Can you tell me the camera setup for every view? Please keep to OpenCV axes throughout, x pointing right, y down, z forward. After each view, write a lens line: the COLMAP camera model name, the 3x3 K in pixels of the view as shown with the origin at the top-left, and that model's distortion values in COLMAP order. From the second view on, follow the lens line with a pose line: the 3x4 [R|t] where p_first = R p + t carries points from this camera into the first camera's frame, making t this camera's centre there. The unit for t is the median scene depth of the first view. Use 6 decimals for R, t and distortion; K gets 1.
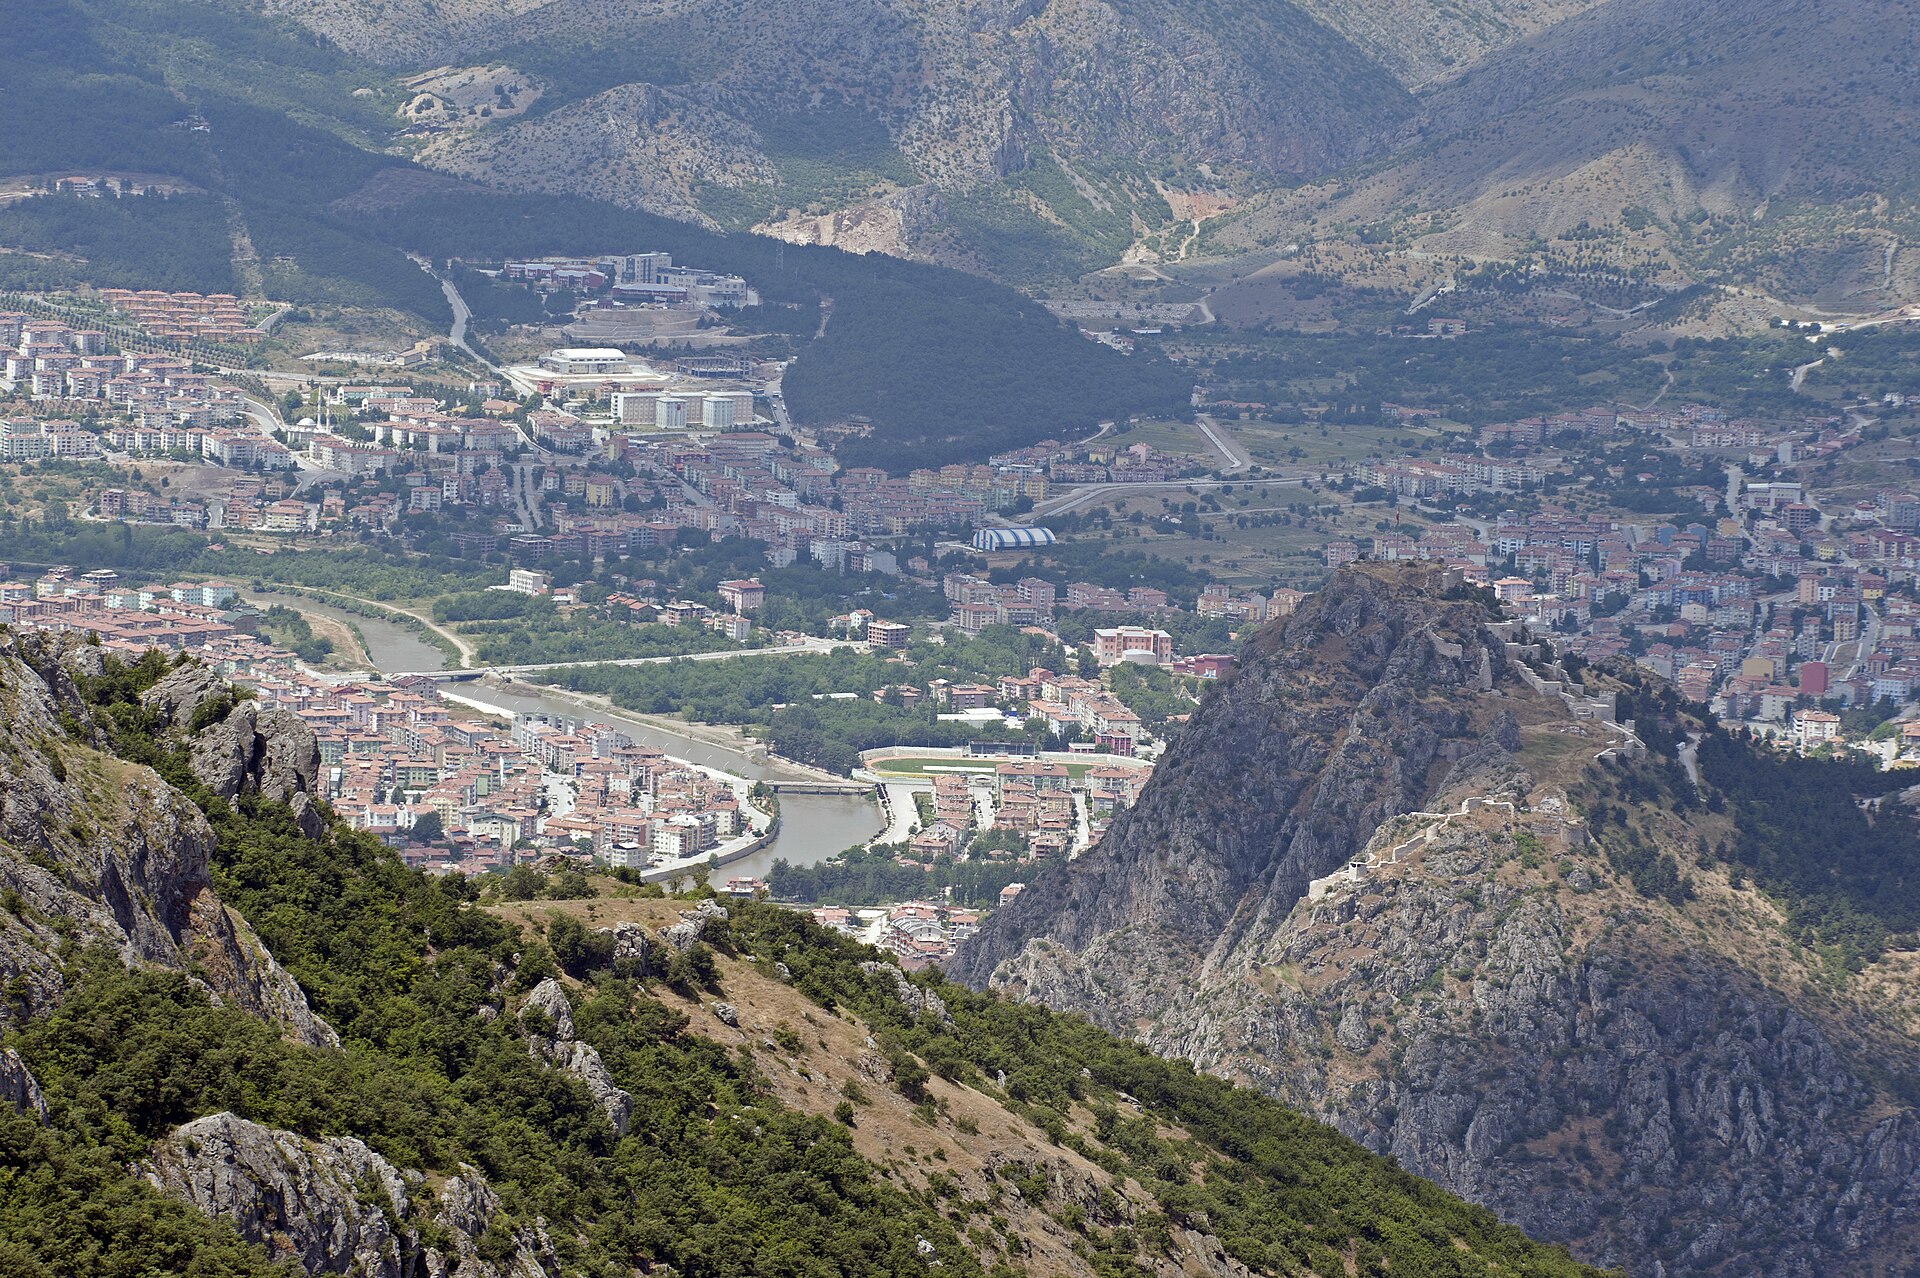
lens RADIAL K [[981.7, 0, 960.5], [0, 981.7, 609.5], [0, 0, 1]] dist [0.001837, -0.000885]
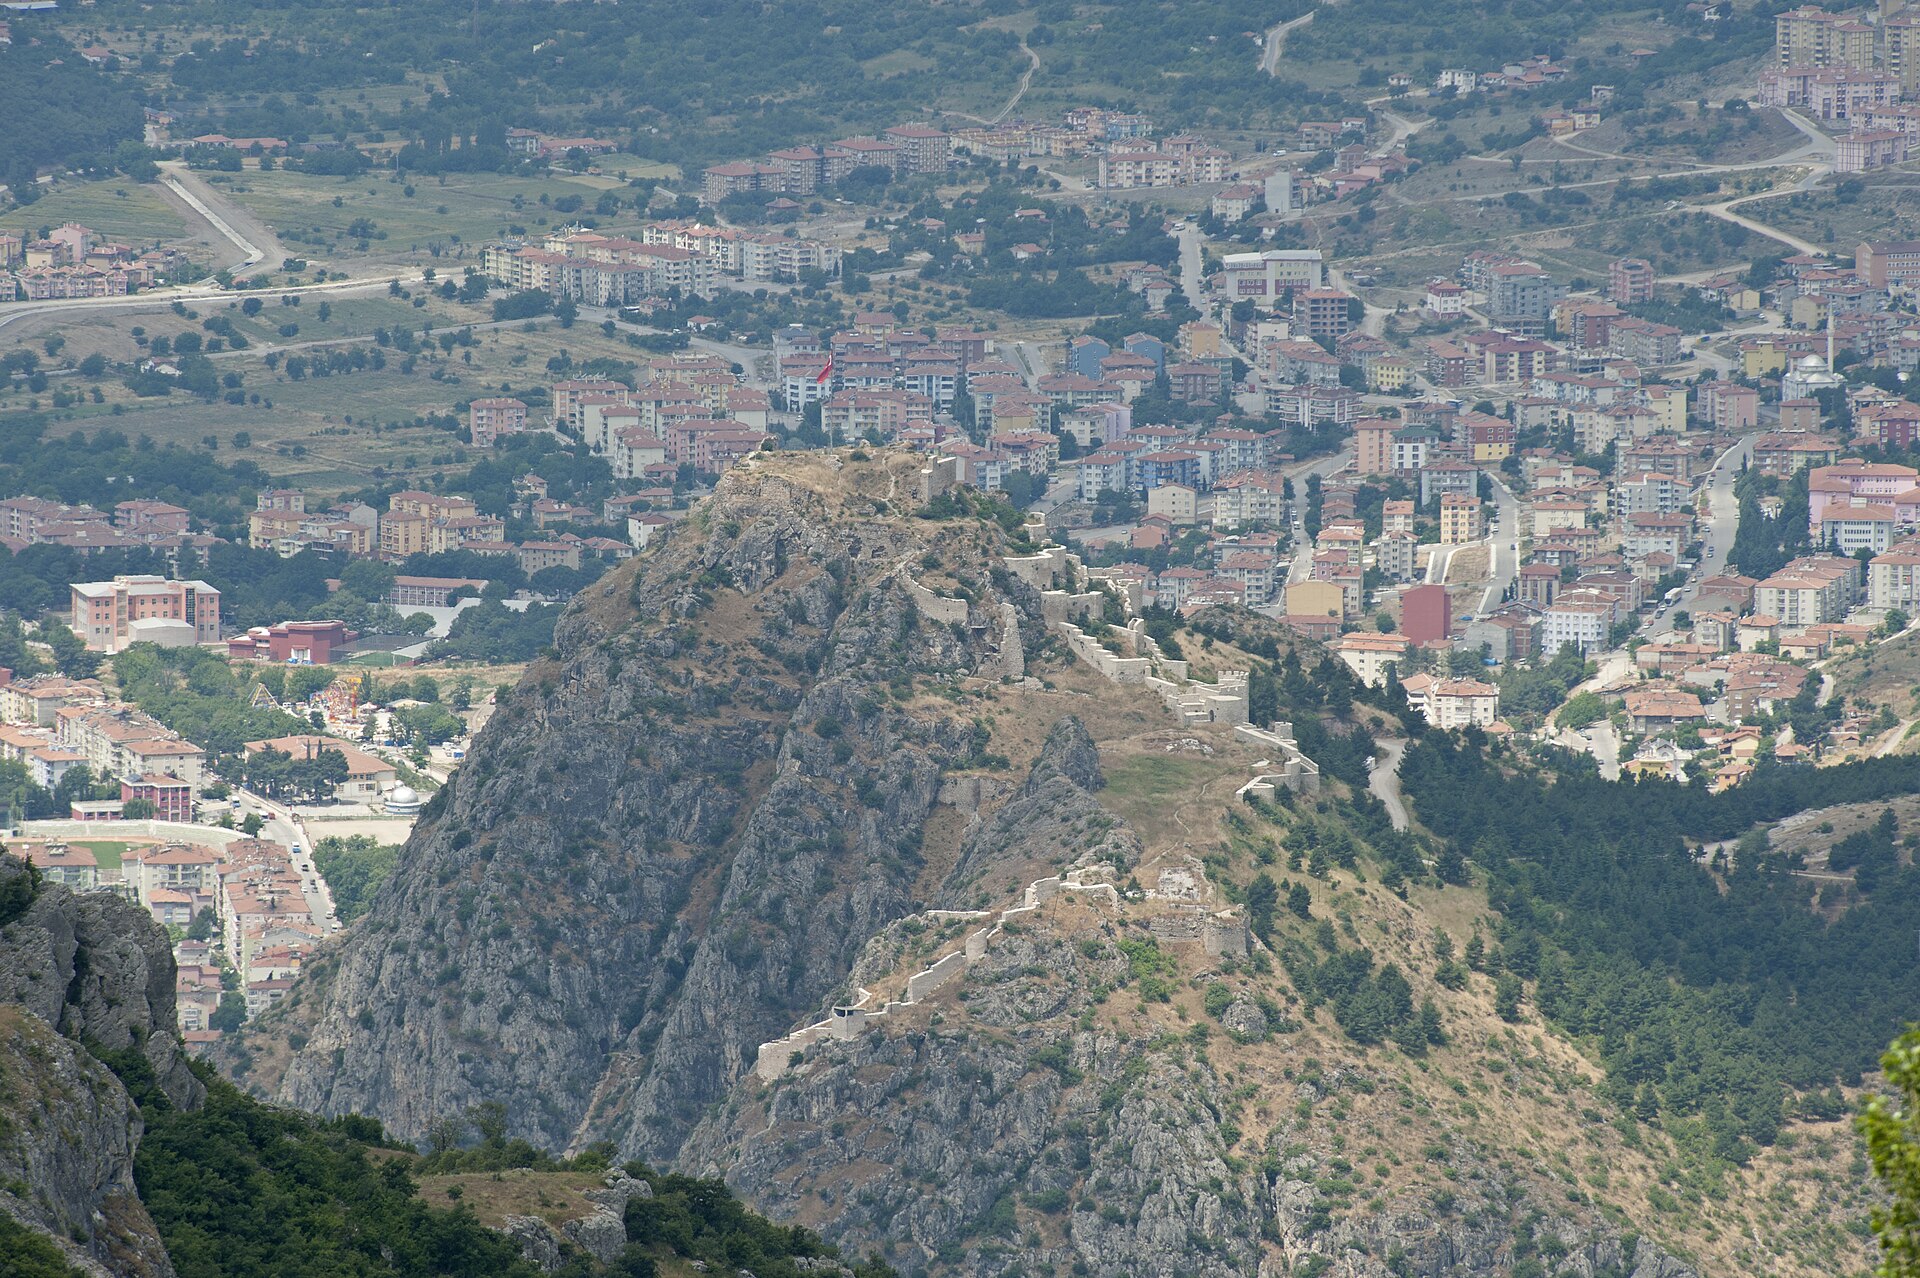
lens RADIAL K [[1658.8, 0, 960.0], [0, 1658.8, 639.0], [0, 0, 1]] dist [0.030585, -0.002605]
pose [[0.998854, -0.046009, 0.013196, 0.495756], [0.046070, 0.998929, -0.004370, 0.062245], [-0.012981, 0.004973, 0.999903, 0.070505]]
